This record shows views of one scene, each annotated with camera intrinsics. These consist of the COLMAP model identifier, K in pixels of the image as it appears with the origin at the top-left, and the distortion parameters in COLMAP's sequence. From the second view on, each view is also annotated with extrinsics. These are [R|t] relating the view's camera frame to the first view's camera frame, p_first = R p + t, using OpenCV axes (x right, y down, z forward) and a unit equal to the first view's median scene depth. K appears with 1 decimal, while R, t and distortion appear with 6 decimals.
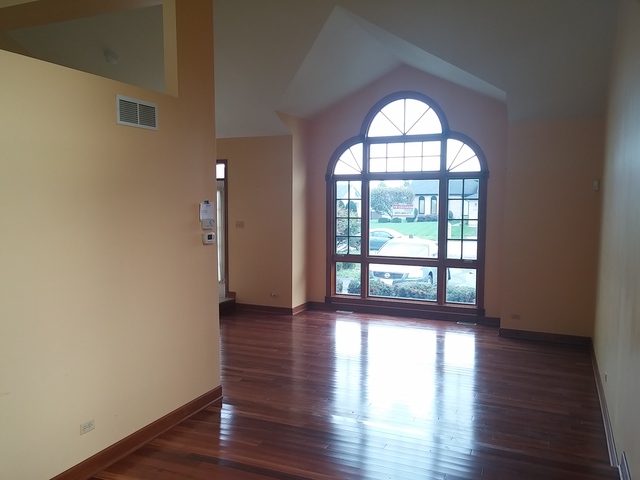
lens RADIAL K [[539.7, 0, 327.3], [0, 539.7, 239.8], [0, 0, 1]] dist [0.079265, -0.108298]
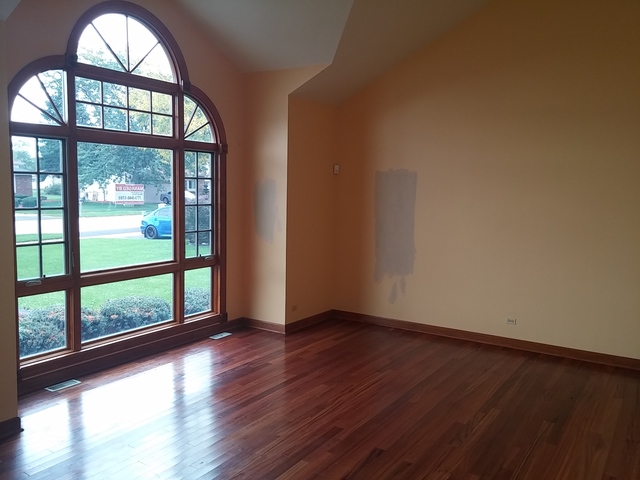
lens RADIAL K [[539.7, 0, 327.3], [0, 539.7, 239.8], [0, 0, 1]] dist [0.079265, -0.108298]
pose [[0.158752, -0.093912, 0.982842, -0.464392], [0.058335, 0.994619, 0.085614, -0.042544], [-0.985594, 0.043742, 0.163376, 0.678034]]
